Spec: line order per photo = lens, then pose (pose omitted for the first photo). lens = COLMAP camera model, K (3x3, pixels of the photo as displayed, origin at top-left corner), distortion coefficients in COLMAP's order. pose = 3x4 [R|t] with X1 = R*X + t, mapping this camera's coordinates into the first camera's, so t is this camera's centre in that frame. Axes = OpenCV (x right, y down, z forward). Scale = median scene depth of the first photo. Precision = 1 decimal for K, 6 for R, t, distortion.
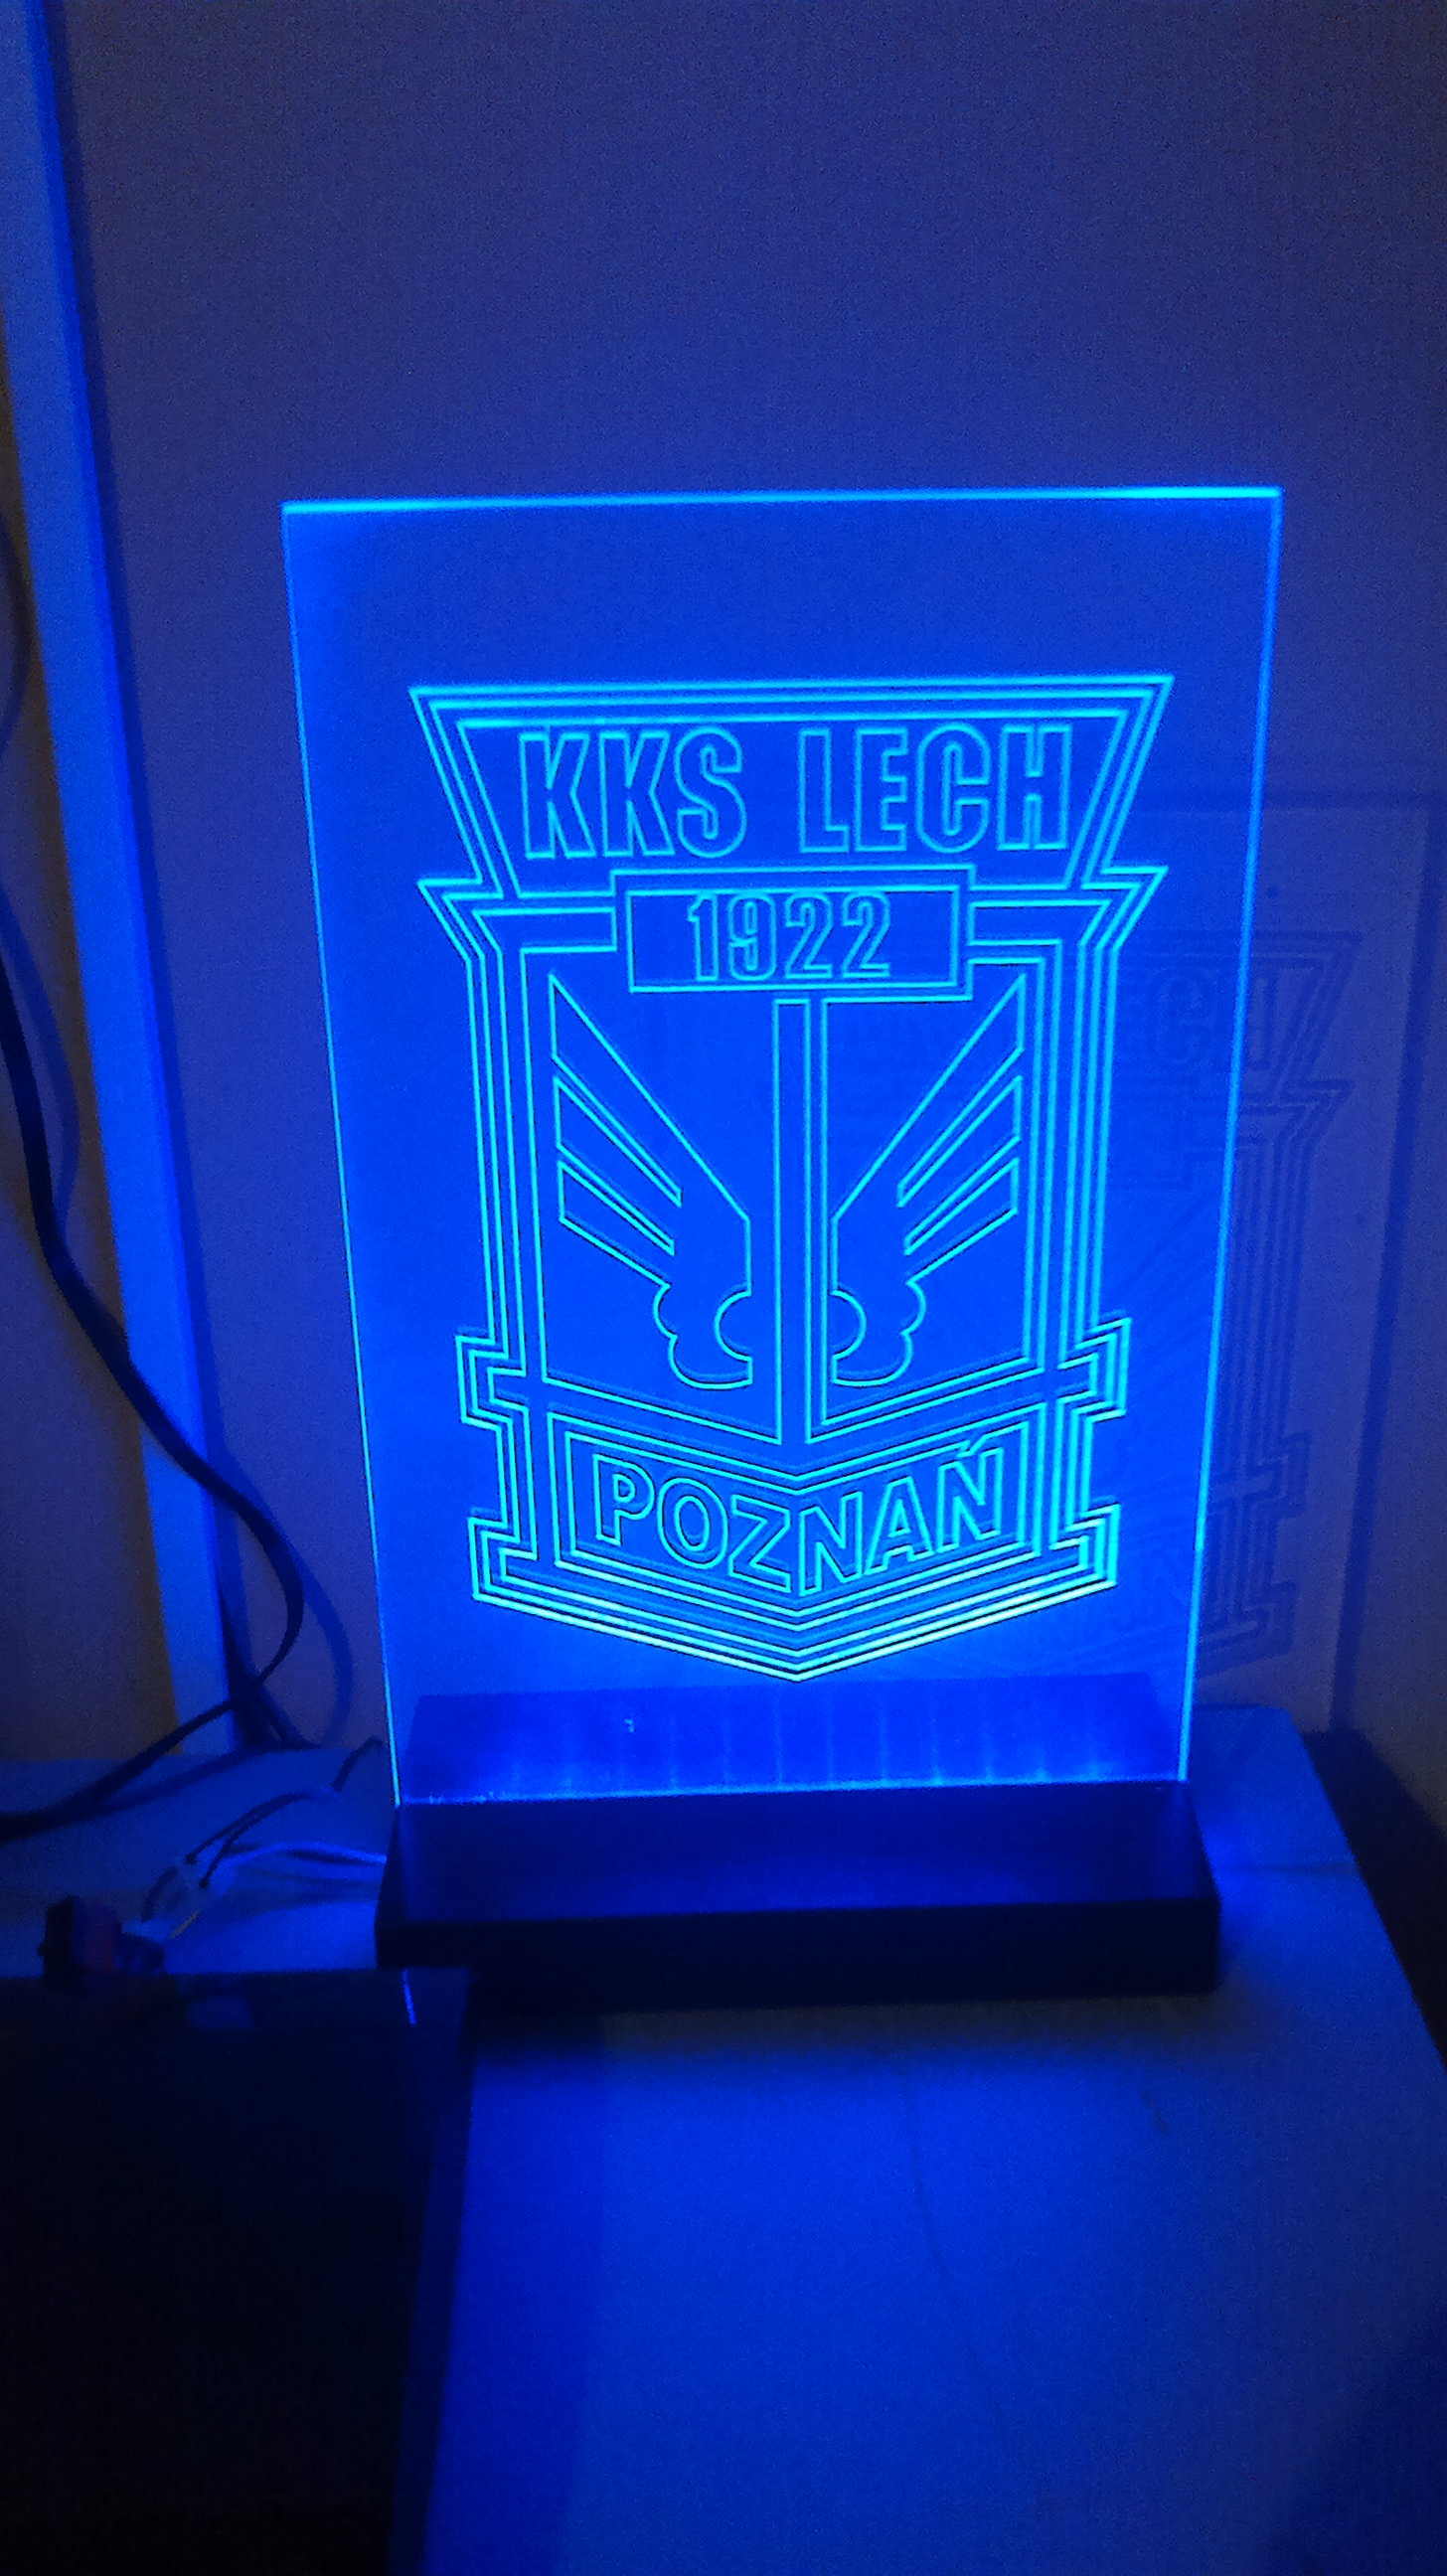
lens RADIAL K [[2449.5, 0, 723.5], [0, 2449.5, 1288.0], [0, 0, 1]] dist [-0.089083, 0.131636]
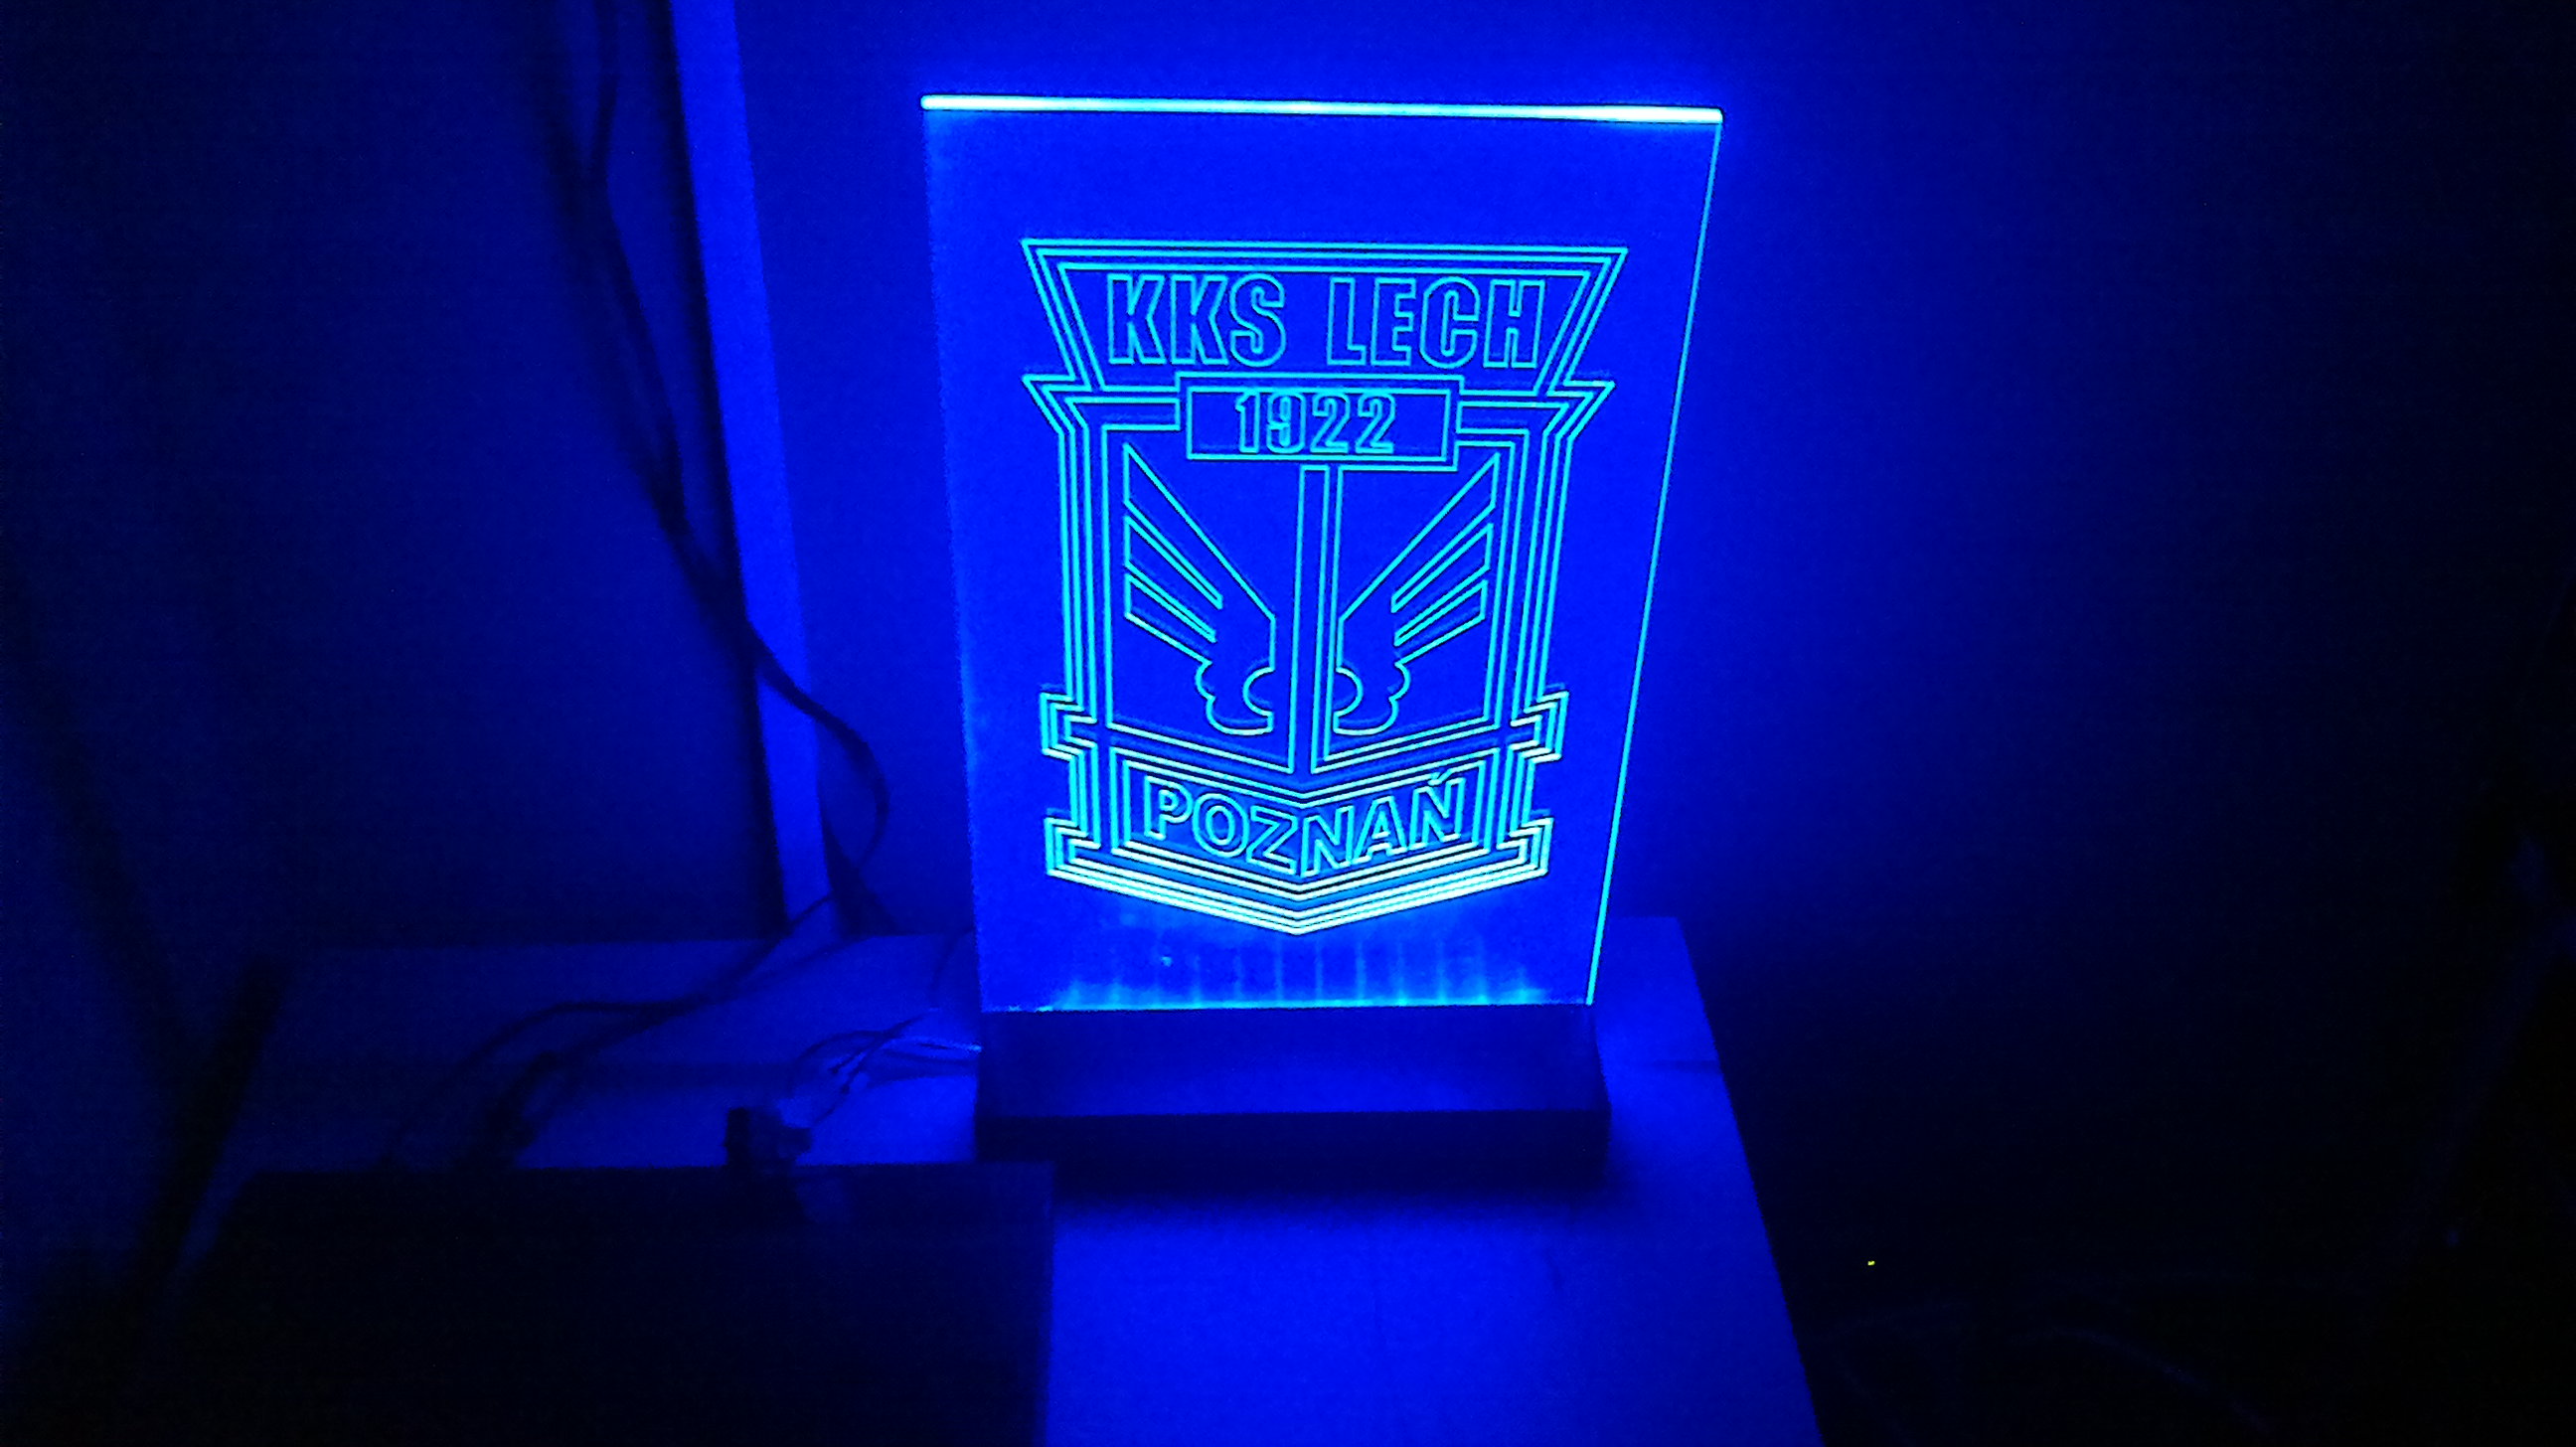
lens RADIAL K [[2449.5, 0, 1310.3], [0, 2449.5, 728.6], [0, 0, 1]] dist [-0.089083, 0.131636]
pose [[0.998387, 0.023783, 0.051558, -0.037107], [-0.035162, 0.971952, 0.232536, -0.281414], [-0.044582, -0.233974, 0.971220, -0.265364]]
